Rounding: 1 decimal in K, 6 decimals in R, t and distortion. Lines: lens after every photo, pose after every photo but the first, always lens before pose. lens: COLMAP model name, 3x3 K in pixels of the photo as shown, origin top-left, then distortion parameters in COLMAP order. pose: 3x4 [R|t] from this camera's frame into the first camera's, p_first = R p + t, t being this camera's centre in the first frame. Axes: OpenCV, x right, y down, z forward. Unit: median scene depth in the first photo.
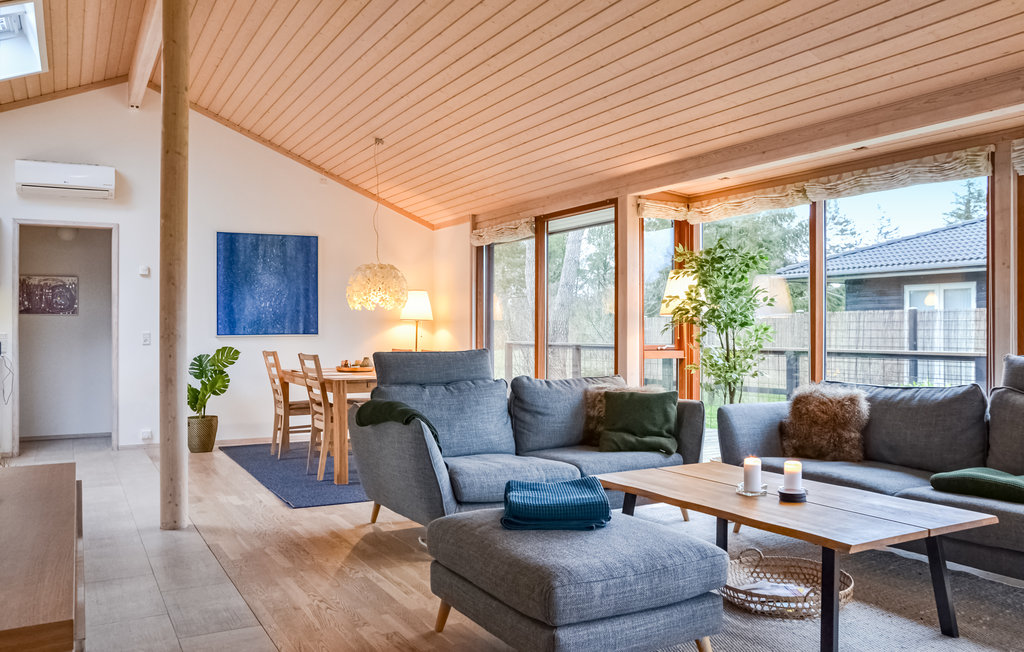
lens RADIAL K [[833.6, 0, 510.6], [0, 833.6, 319.3], [0, 0, 1]] dist [-0.060362, 0.000290]
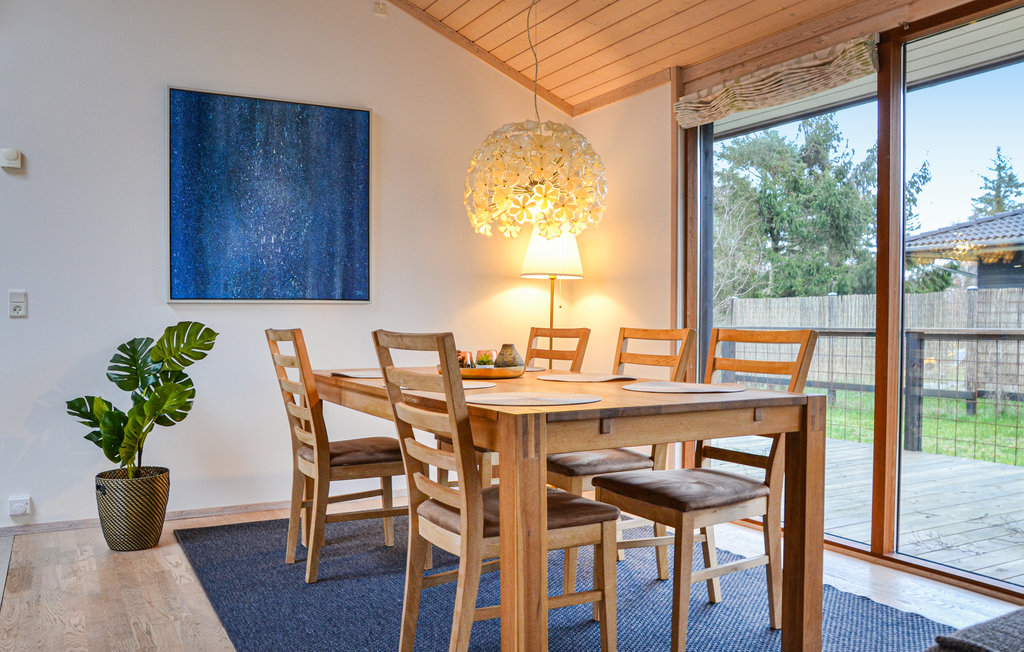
lens RADIAL K [[849.9, 0, 512.0], [0, 849.9, 326.0], [0, 0, 1]] dist [-0.051567, 0.003149]
pose [[0.999933, 0.003308, 0.011062, -0.156865], [-0.003505, 0.999834, 0.017855, 0.025324], [-0.011001, -0.017893, 0.999779, 0.495781]]
